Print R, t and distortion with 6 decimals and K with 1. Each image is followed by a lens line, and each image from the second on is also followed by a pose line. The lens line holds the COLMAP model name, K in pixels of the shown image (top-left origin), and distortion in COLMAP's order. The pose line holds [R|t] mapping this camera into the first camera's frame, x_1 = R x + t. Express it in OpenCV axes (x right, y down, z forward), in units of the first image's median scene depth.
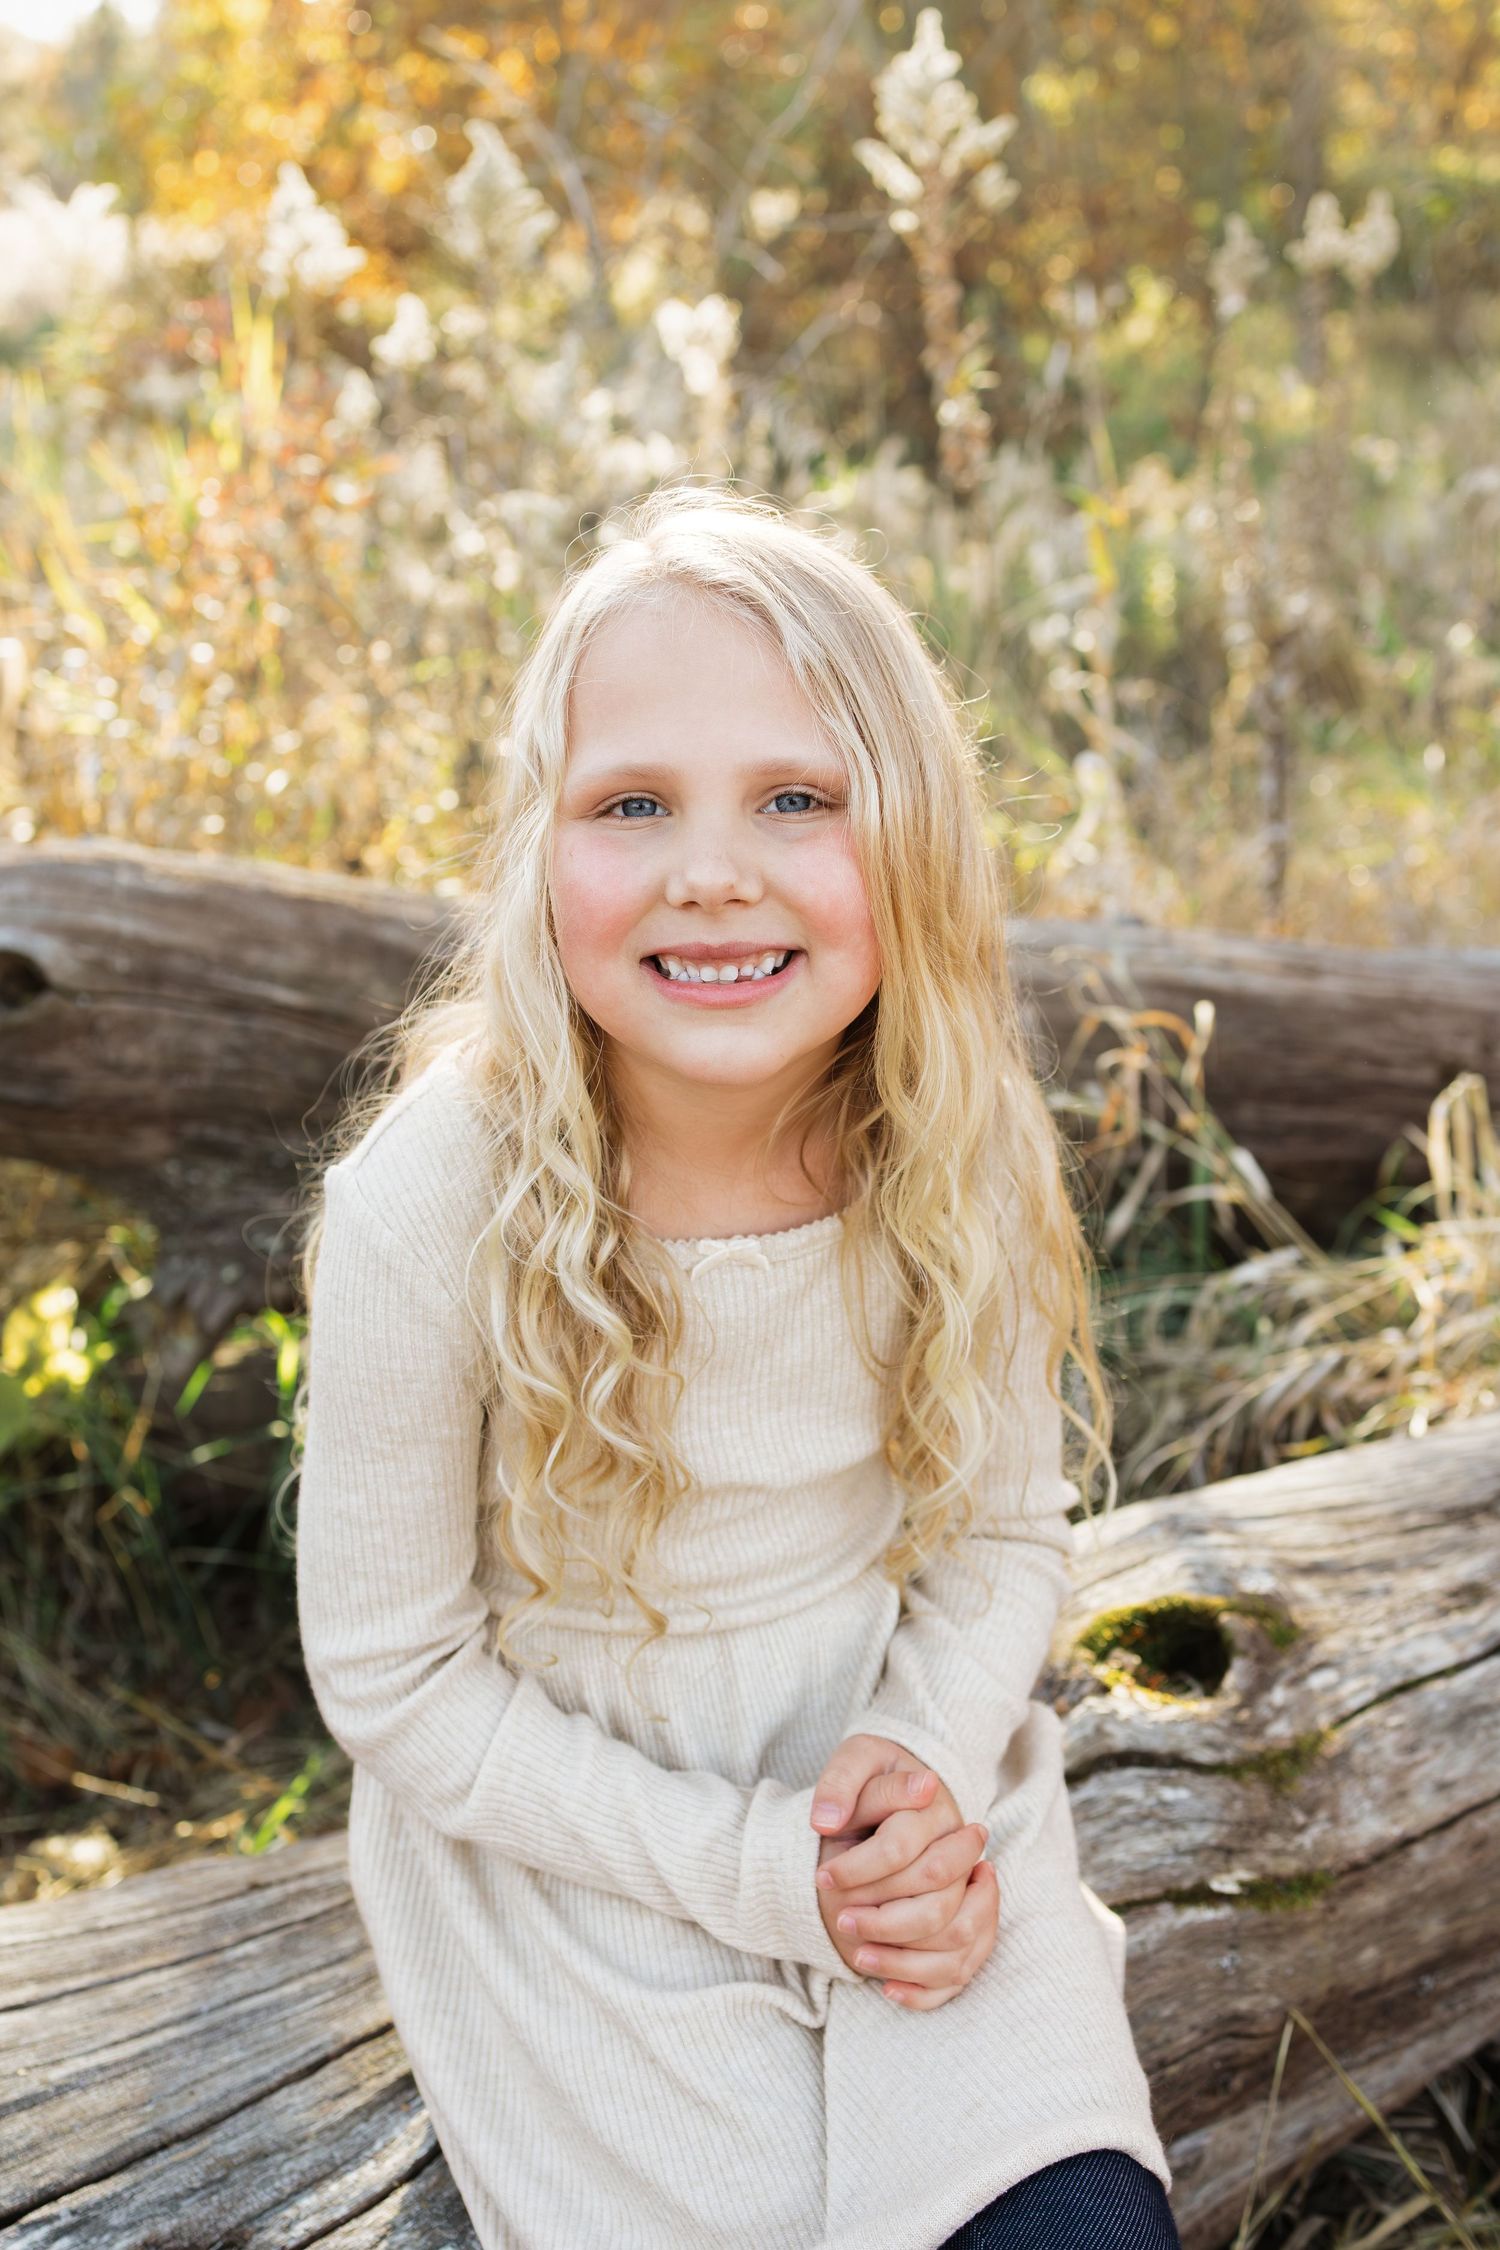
lens RADIAL K [[3074.7, 0, 746.8], [0, 3074.7, 991.0], [0, 0, 1]] dist [0.090905, -0.009963]
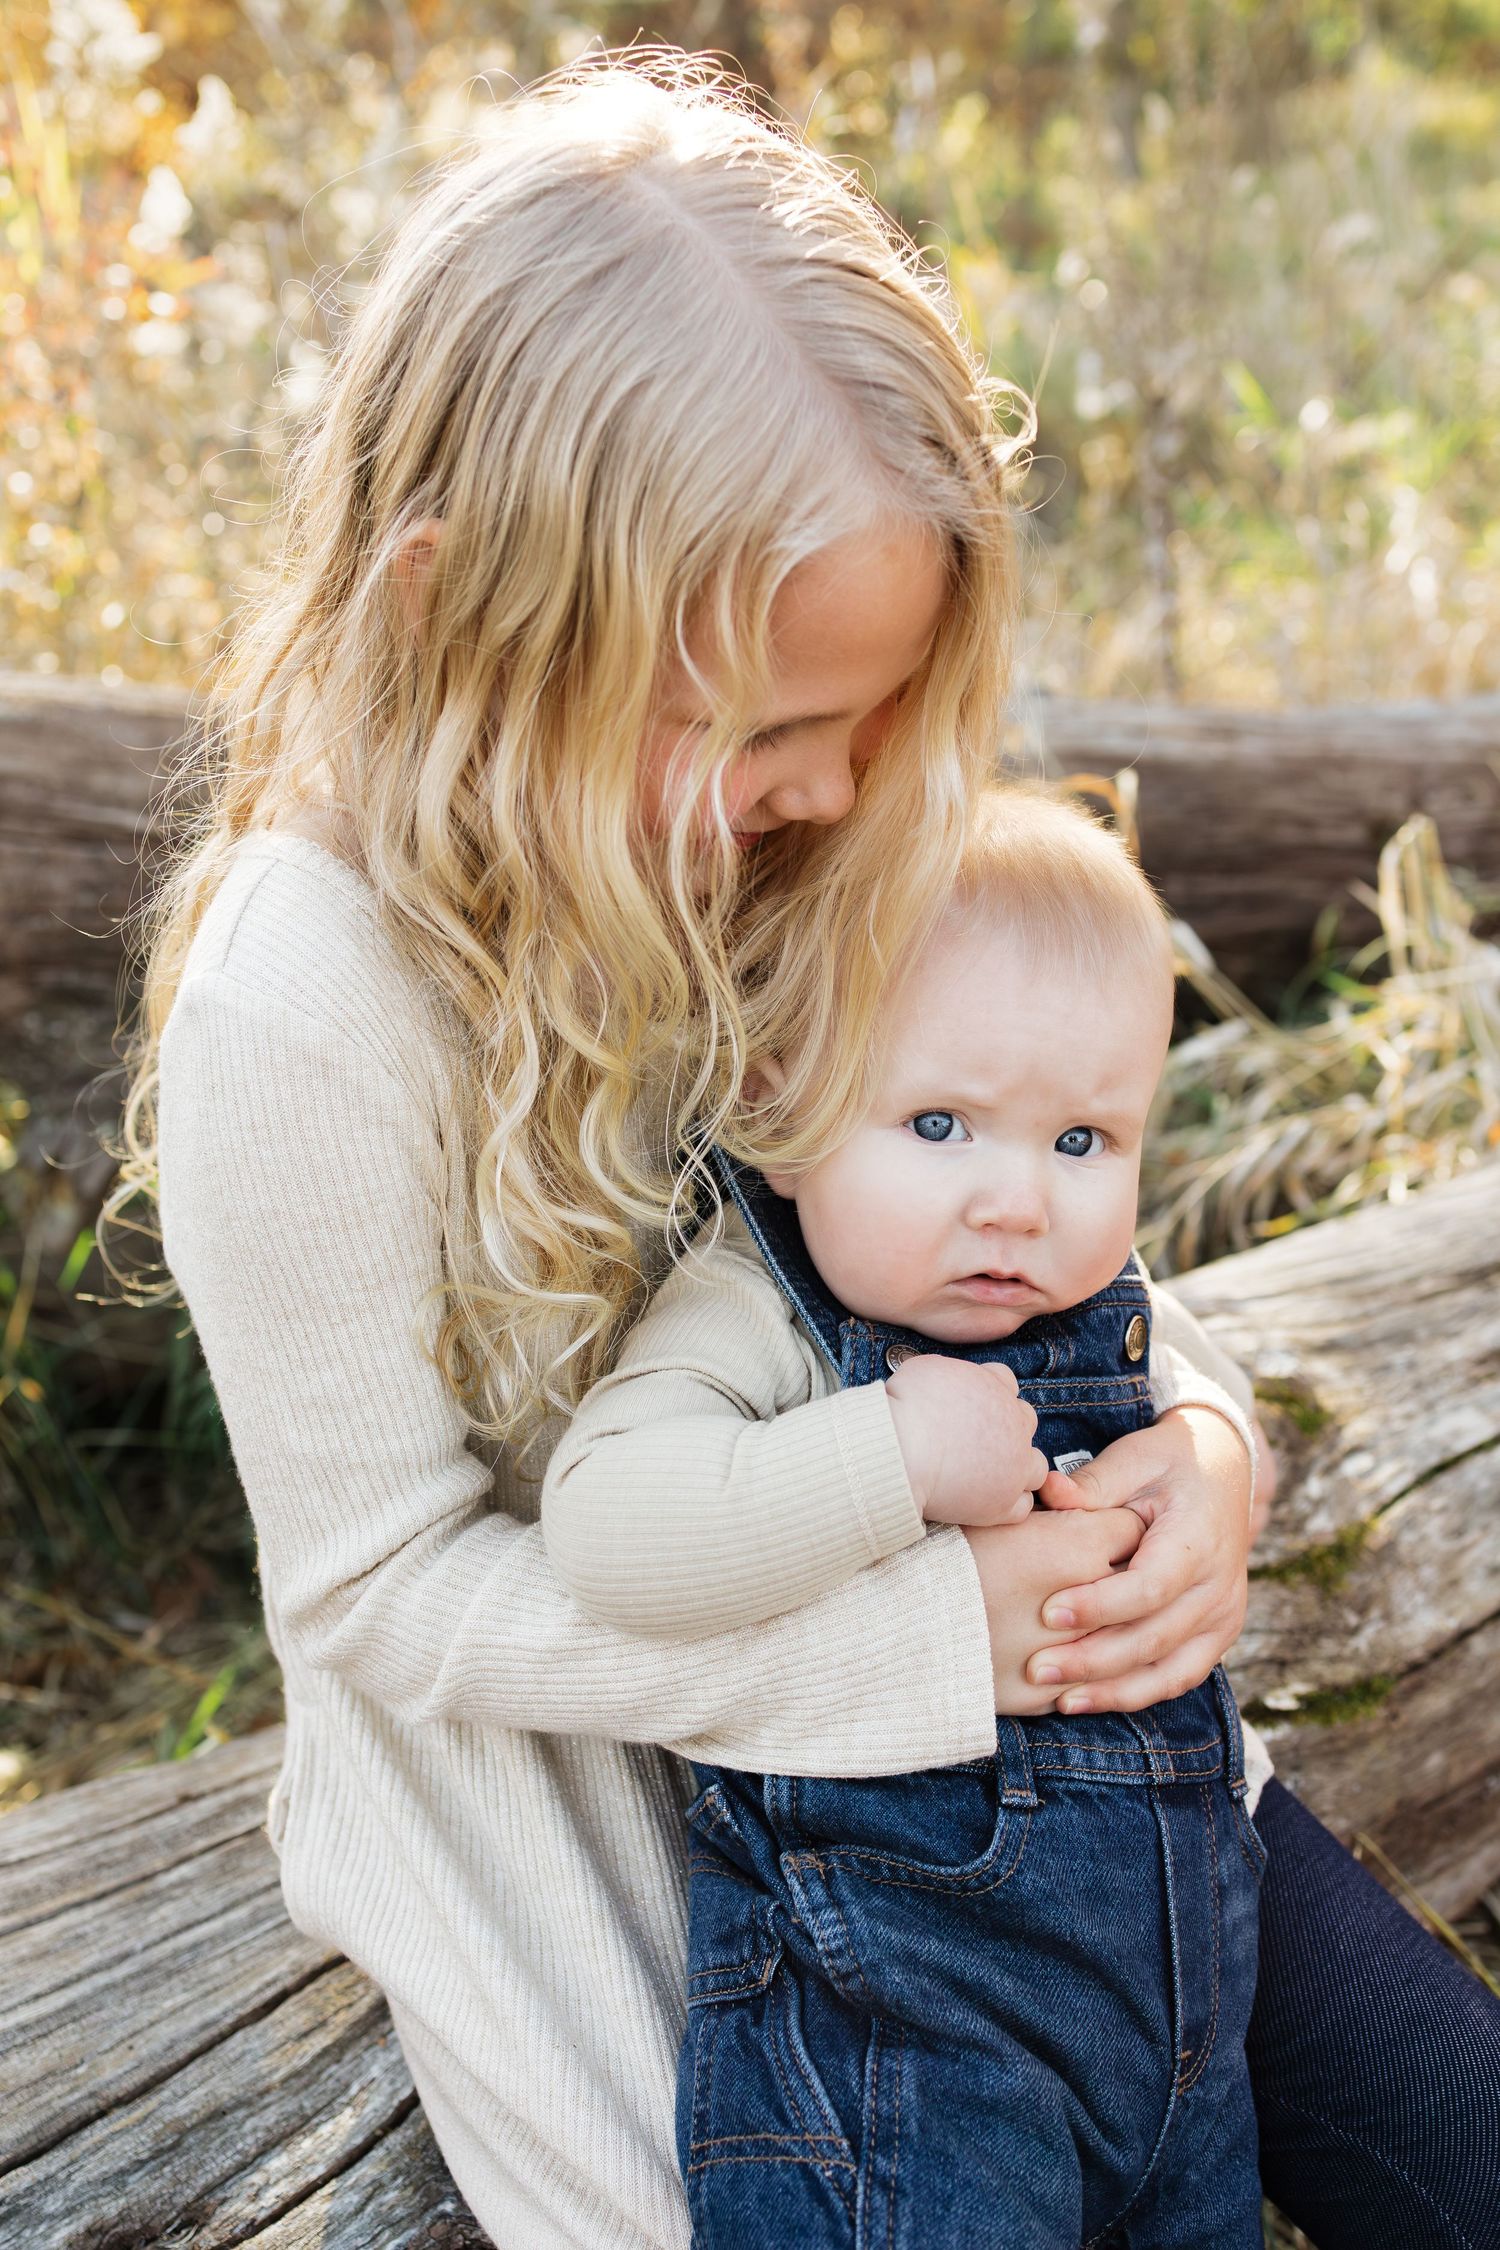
lens RADIAL K [[3074.7, 0, 746.8], [0, 3074.7, 991.0], [0, 0, 1]] dist [0.090905, -0.009963]
pose [[0.996280, -0.076444, 0.039779, -0.016666], [0.074367, 0.995910, 0.051308, 0.026045], [-0.043538, -0.048159, 0.997890, 0.119437]]
